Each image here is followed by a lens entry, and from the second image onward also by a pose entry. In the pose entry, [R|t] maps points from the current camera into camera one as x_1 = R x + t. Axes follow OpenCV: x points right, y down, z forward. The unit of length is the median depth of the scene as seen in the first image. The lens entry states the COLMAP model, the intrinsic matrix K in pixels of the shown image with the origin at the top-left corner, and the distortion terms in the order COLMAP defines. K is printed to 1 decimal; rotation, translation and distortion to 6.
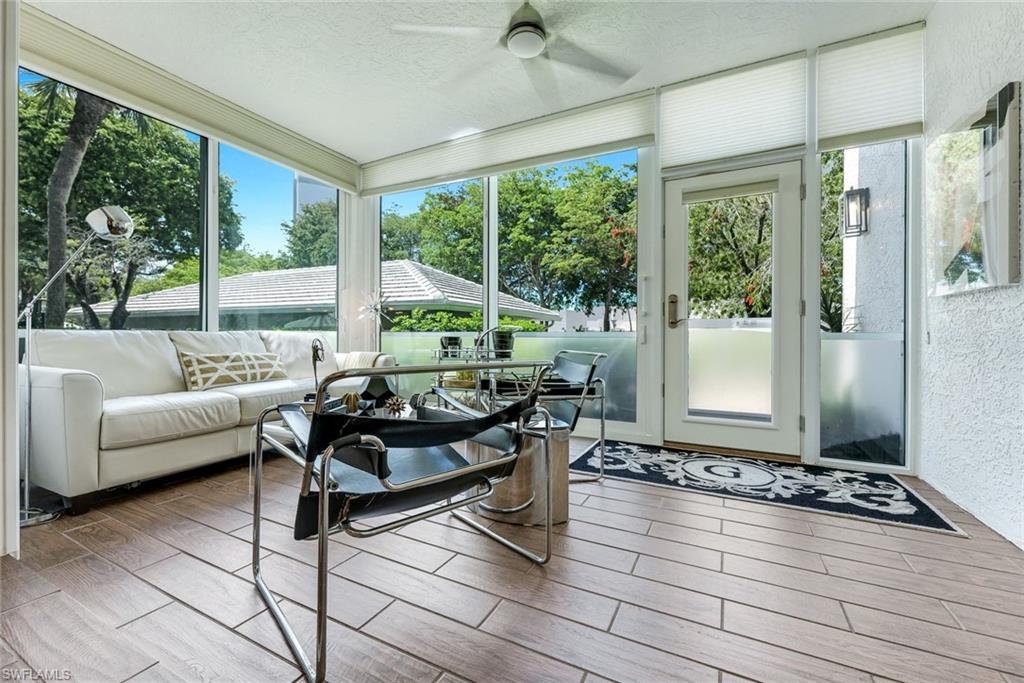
lens RADIAL K [[418.4, 0, 512.6], [0, 418.4, 337.2], [0, 0, 1]] dist [-0.000702, 0.000622]
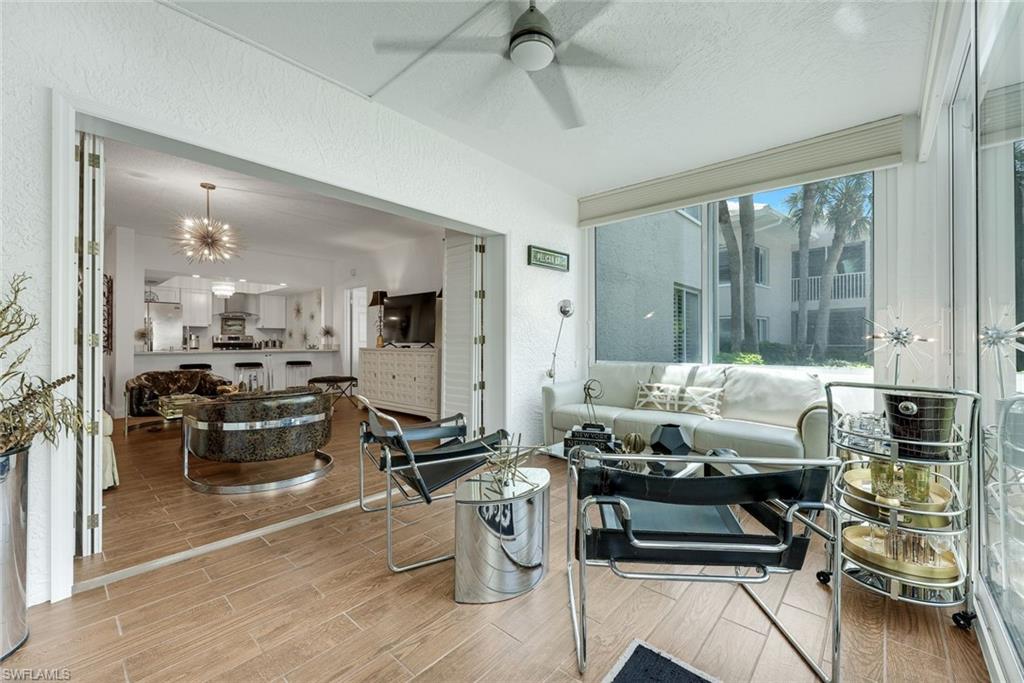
lens RADIAL K [[418.4, 0, 509.1], [0, 418.4, 345.1], [0, 0, 1]] dist [-0.000702, 0.000622]
pose [[-0.250942, 0.002565, -0.967999, 0.586236], [-0.004822, 0.999981, 0.003900, -0.075698], [0.967990, 0.005646, -0.250925, 0.780624]]
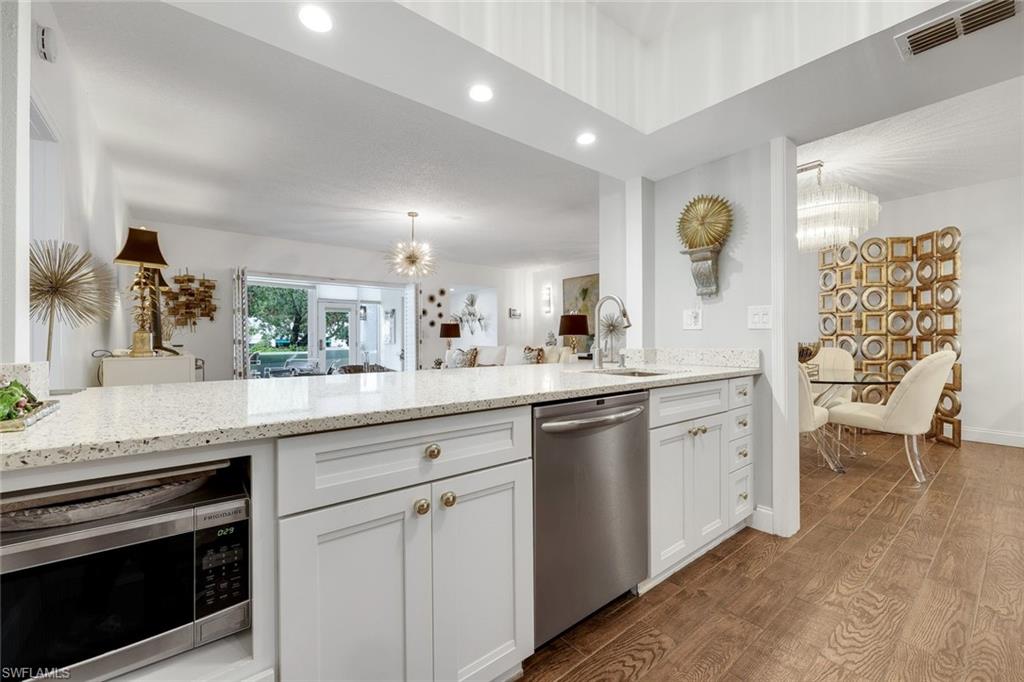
lens RADIAL K [[418.4, 0, 512.2], [0, 418.4, 339.6], [0, 0, 1]] dist [-0.000702, 0.000622]
pose [[0.414043, -0.000760, 0.910257, -1.801054], [0.008630, 0.999958, -0.003091, -0.080852], [-0.910216, 0.009135, 0.414033, -1.522294]]
